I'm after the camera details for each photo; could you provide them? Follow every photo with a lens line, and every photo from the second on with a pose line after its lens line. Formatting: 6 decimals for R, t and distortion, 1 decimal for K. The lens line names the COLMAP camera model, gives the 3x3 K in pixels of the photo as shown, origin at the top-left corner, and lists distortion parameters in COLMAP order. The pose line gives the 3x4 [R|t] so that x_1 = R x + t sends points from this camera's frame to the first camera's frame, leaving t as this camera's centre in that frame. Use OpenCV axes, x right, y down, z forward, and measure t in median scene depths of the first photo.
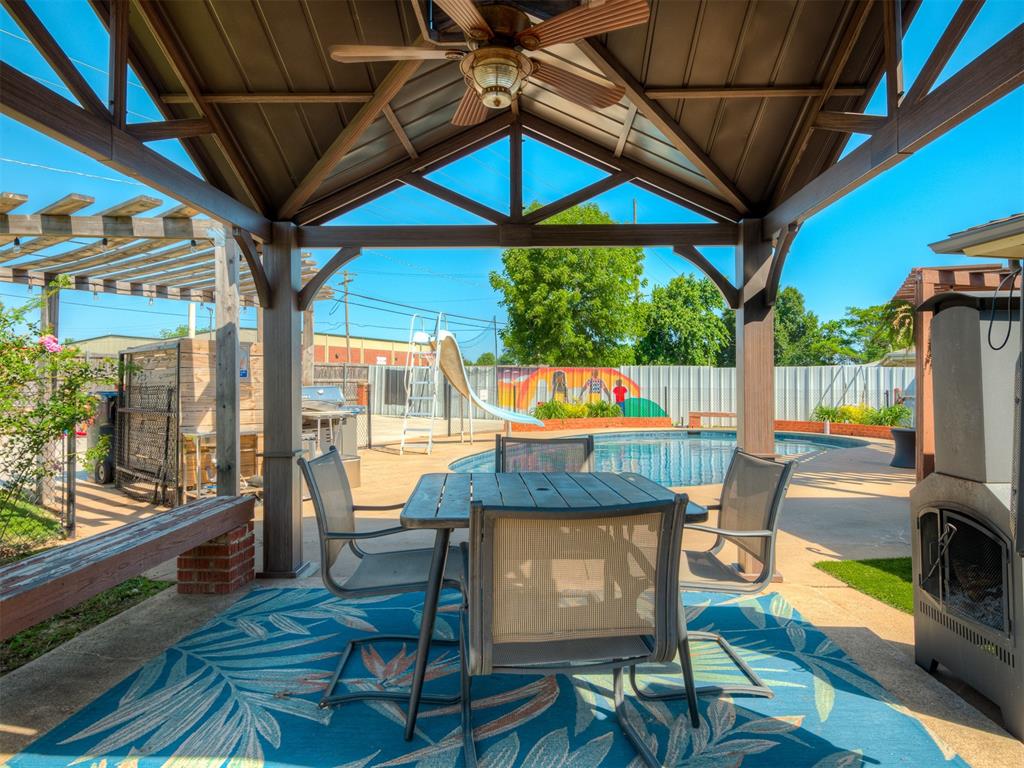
lens RADIAL K [[639.4, 0, 536.4], [0, 639.4, 372.3], [0, 0, 1]] dist [0.010155, -0.001712]
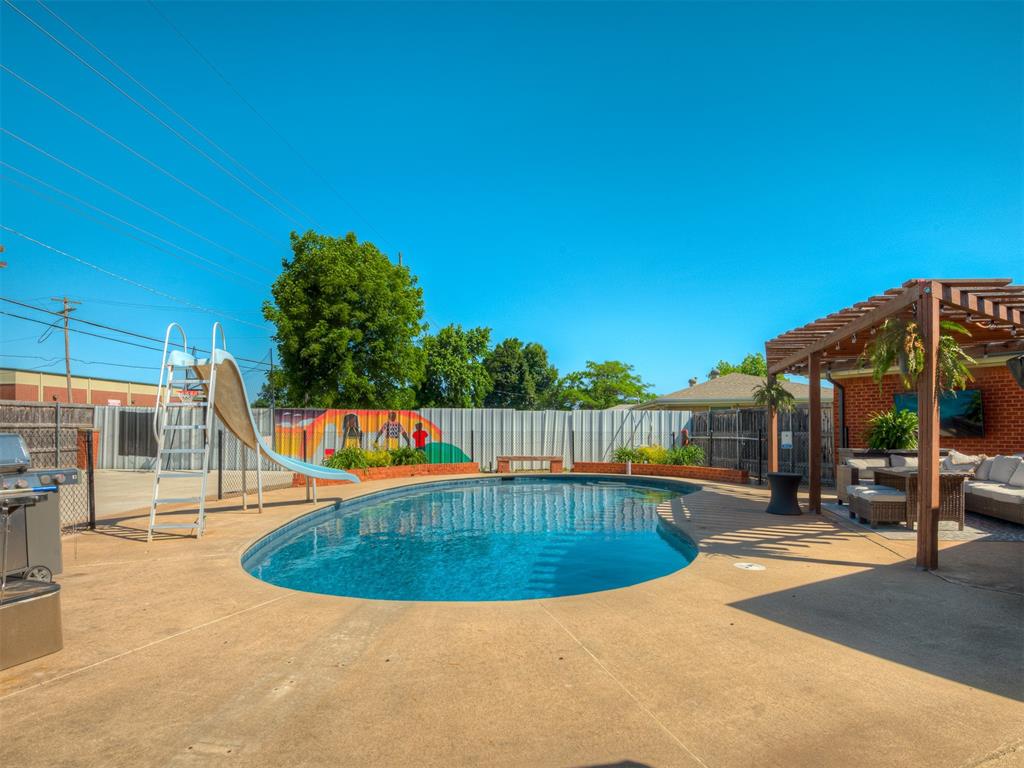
lens RADIAL K [[567.4, 0, 532.6], [0, 567.4, 421.5], [0, 0, 1]] dist [-0.020465, -0.003921]
pose [[0.919883, -0.002408, 0.392186, -0.041183], [-0.000250, 0.999977, 0.006726, 0.003537], [-0.392193, -0.006285, 0.919861, 0.177539]]
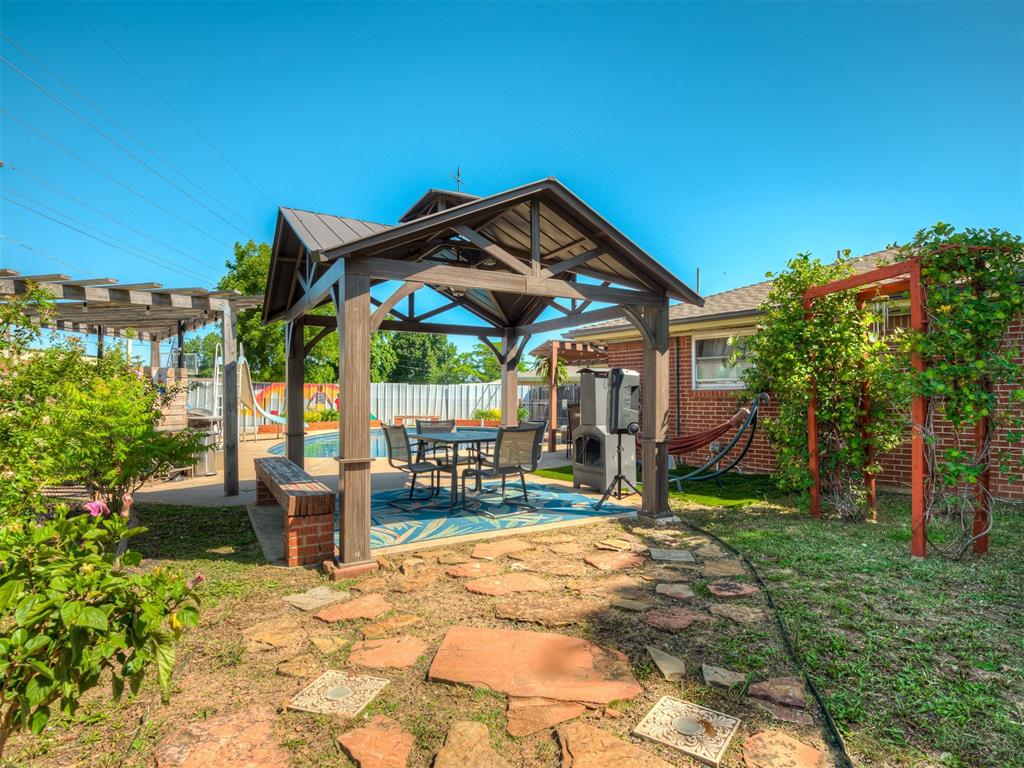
lens RADIAL K [[528.7, 0, 522.0], [0, 528.7, 384.5], [0, 0, 1]] dist [-0.034393, -0.005887]
pose [[0.849779, 0.008822, 0.527065, -0.124858], [-0.006961, 0.999961, -0.005515, -0.002725], [-0.527093, 0.001018, 0.849807, -0.131768]]
